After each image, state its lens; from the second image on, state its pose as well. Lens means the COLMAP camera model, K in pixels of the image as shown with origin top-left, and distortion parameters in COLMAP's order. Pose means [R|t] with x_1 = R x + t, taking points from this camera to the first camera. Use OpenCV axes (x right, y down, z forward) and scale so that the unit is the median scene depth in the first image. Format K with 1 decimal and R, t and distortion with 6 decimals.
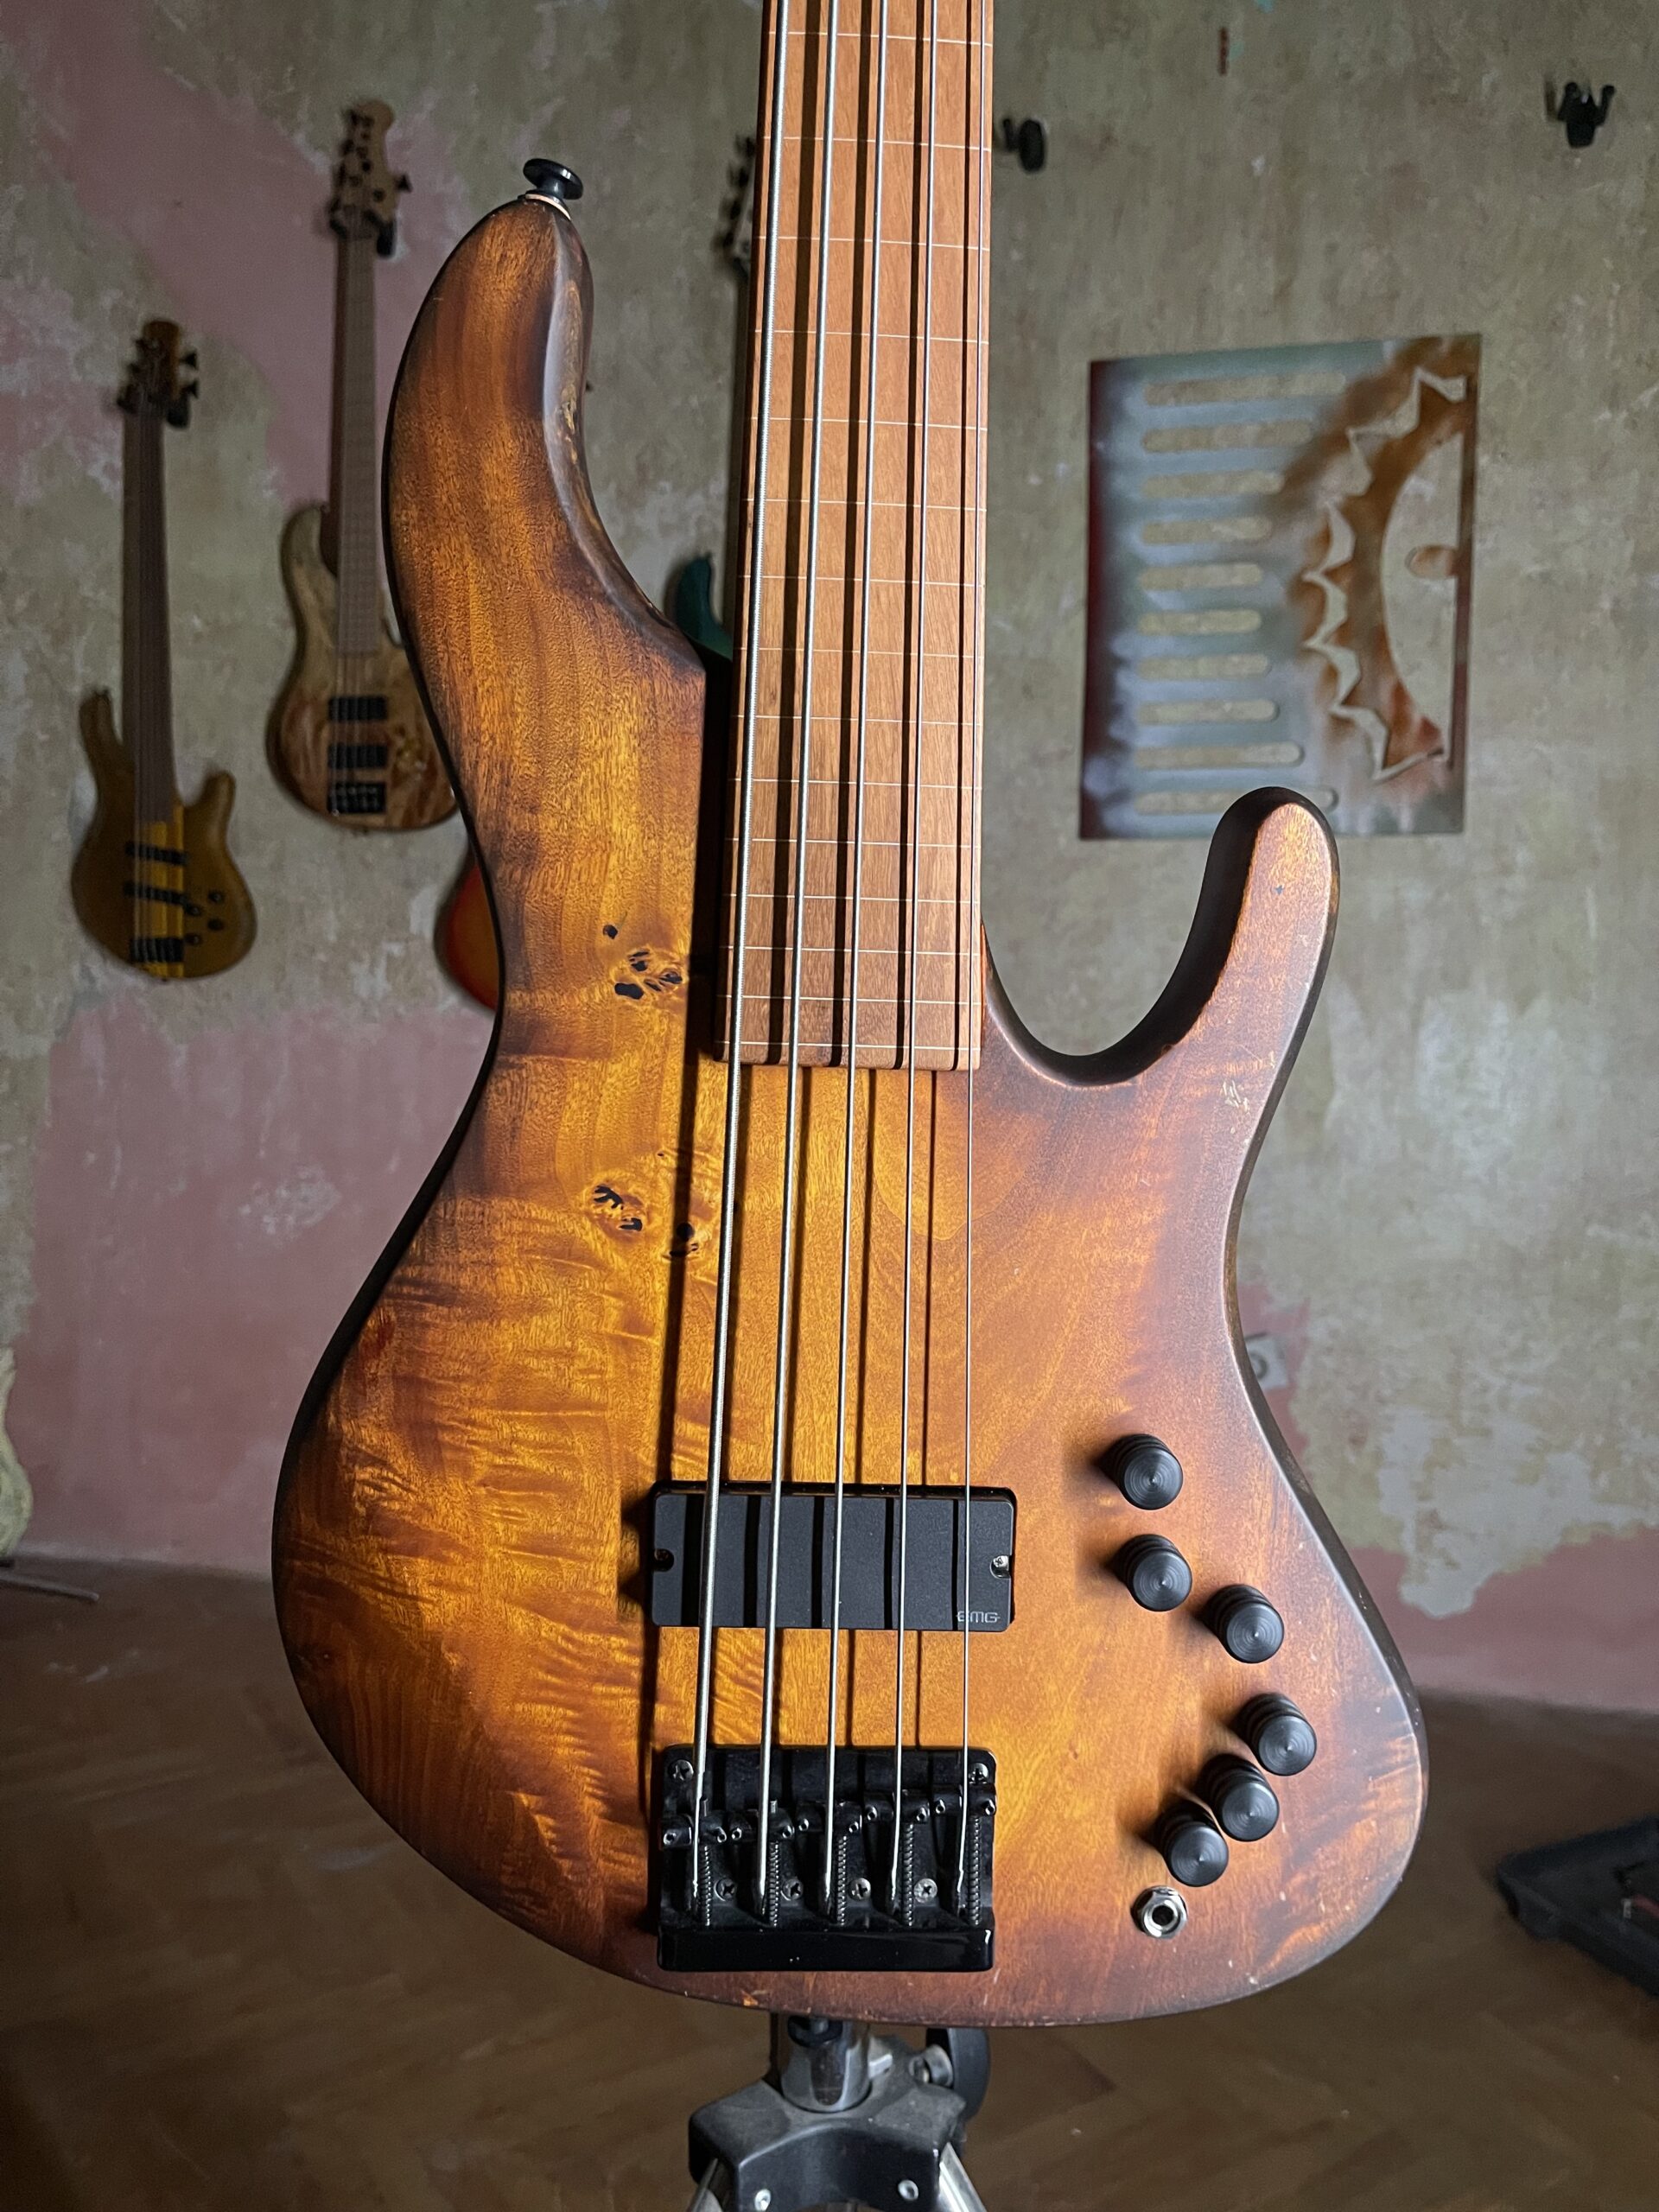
lens RADIAL K [[1712.6, 0, 831.2], [0, 1712.6, 1116.6], [0, 0, 1]] dist [0.059687, -0.091327]
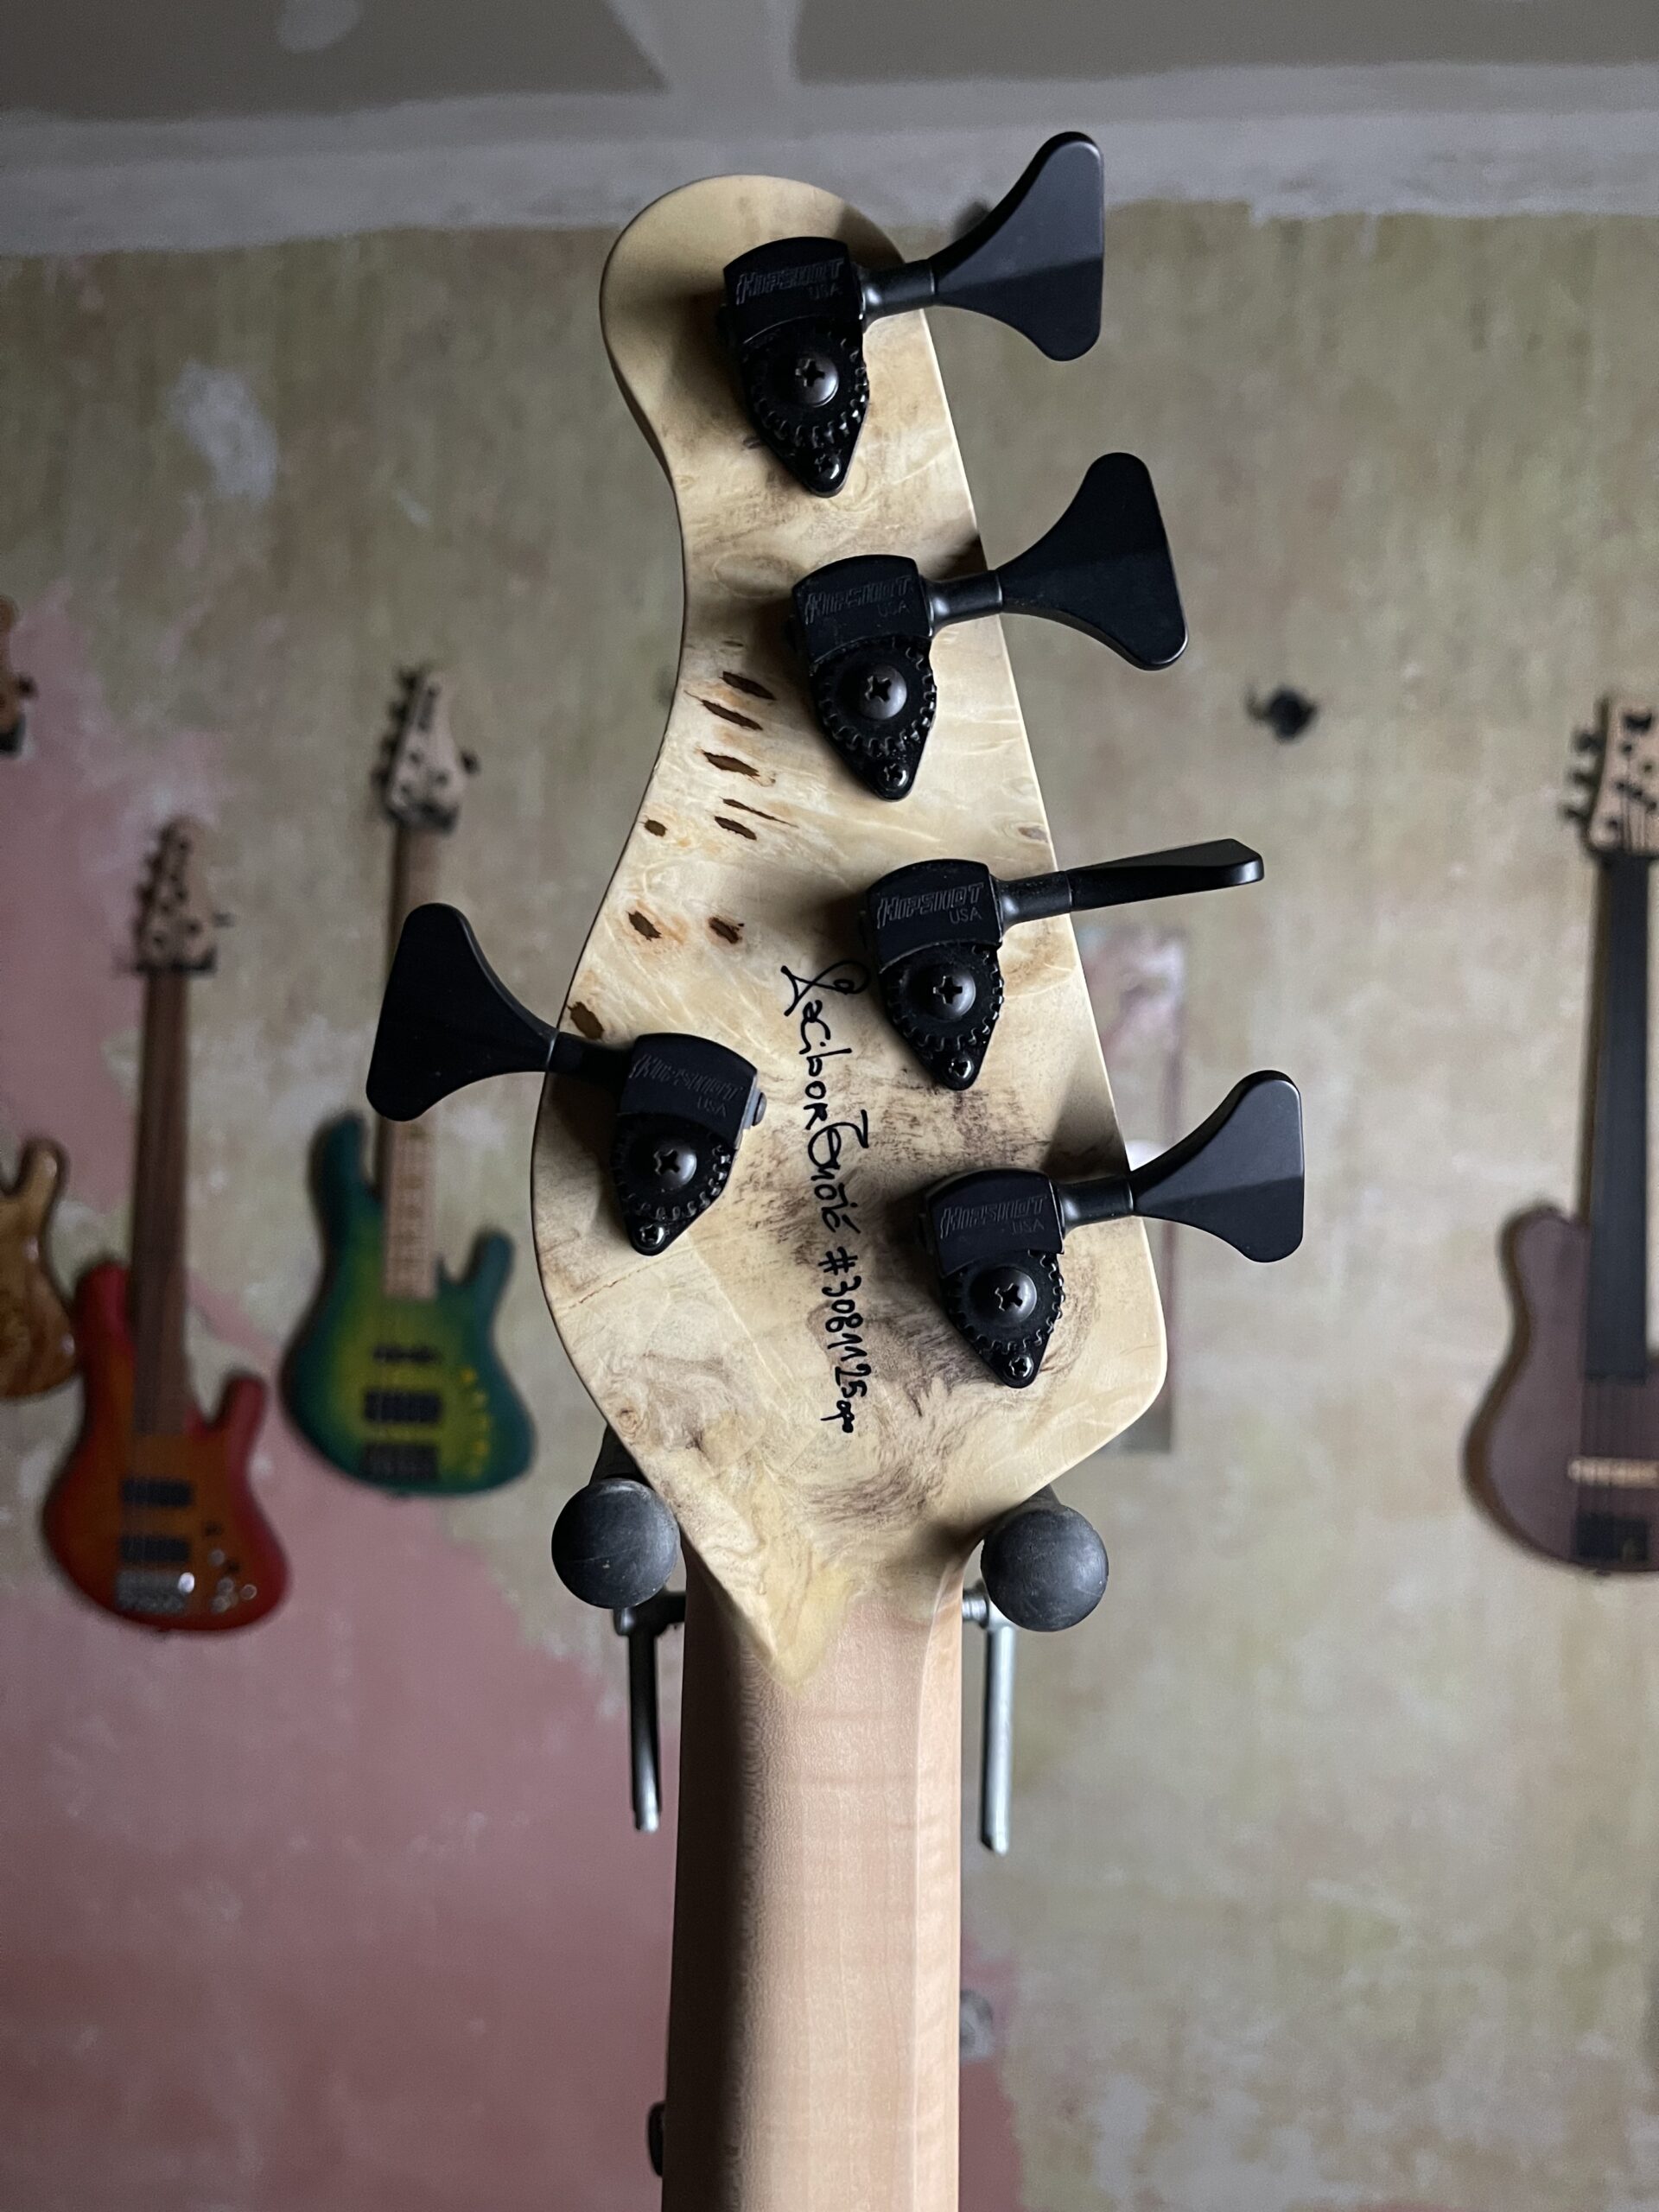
lens RADIAL K [[1712.6, 0, 829.2], [0, 1712.6, 1095.4], [0, 0, 1]] dist [0.059687, -0.091327]
pose [[0.995539, 0.010317, 0.093784, 0.093267], [-0.004784, 0.998245, -0.059034, -0.299687], [-0.094228, 0.058322, 0.993841, 0.086926]]
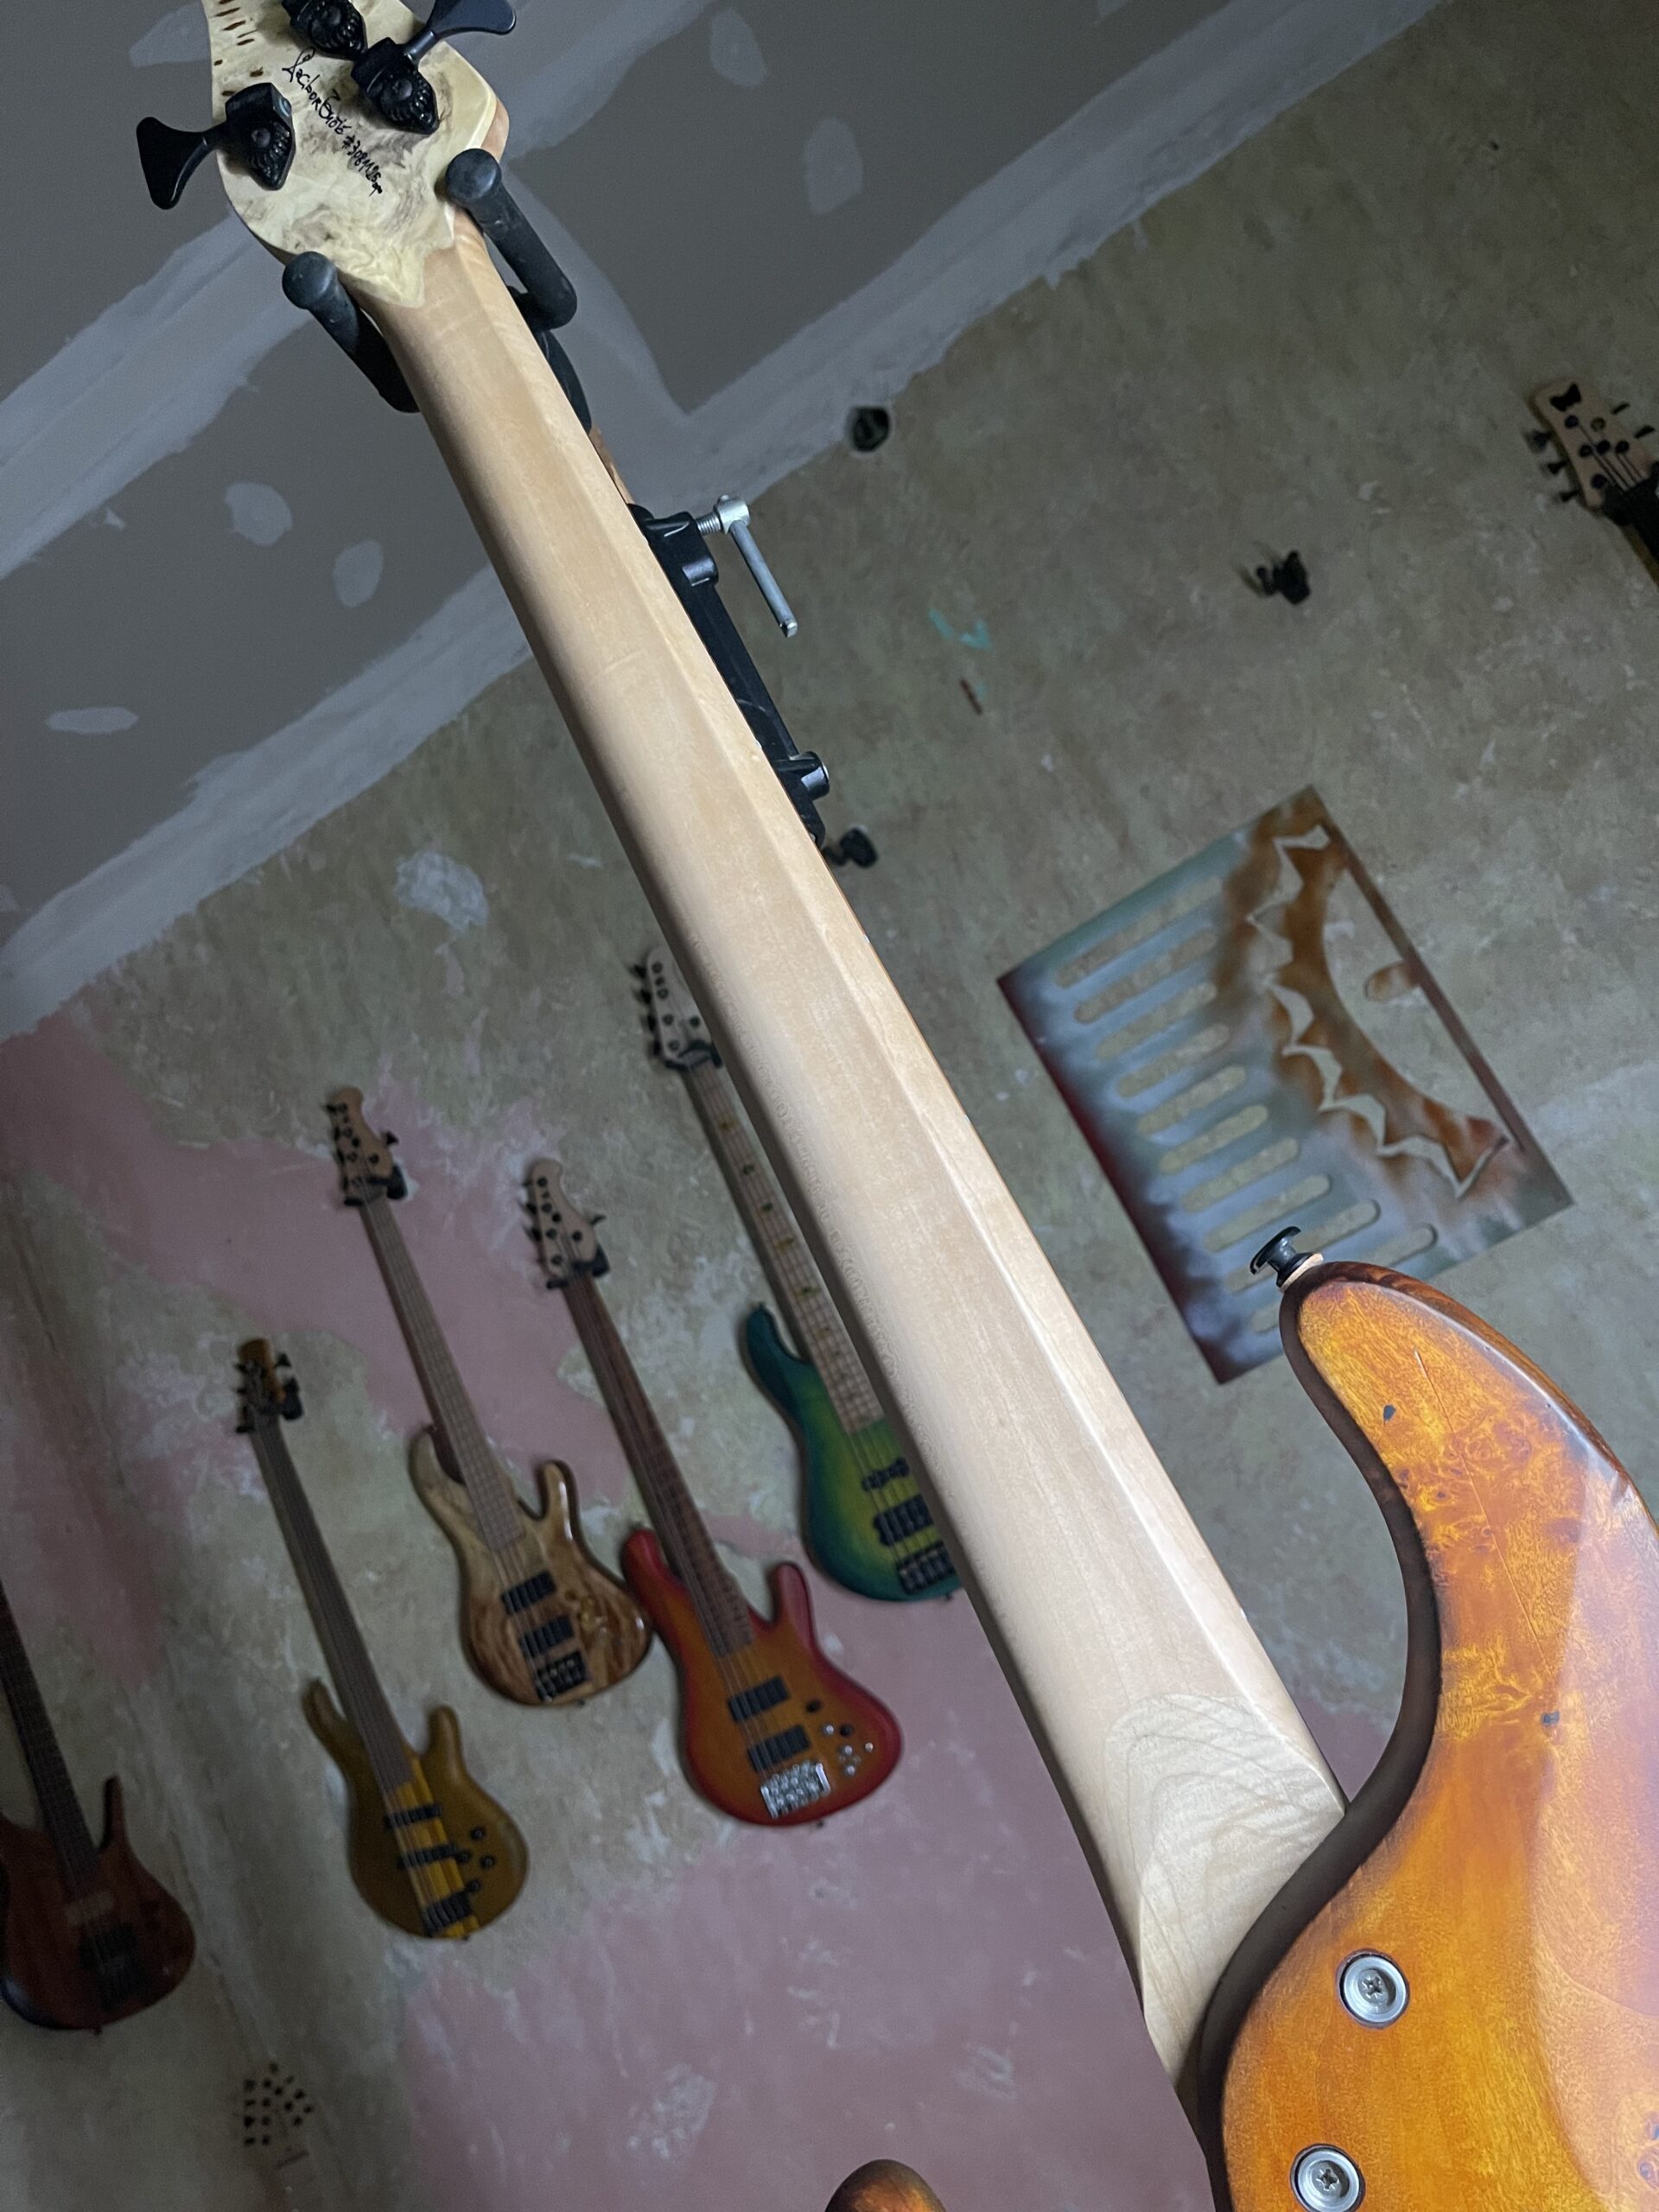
lens RADIAL K [[1712.6, 0, 837.9], [0, 1712.6, 1094.7], [0, 0, 1]] dist [0.059687, -0.091327]
pose [[0.873957, -0.479399, -0.079851, 0.118414], [0.430617, 0.840007, -0.330088, -0.075870], [0.225319, 0.254097, 0.940567, 0.009702]]
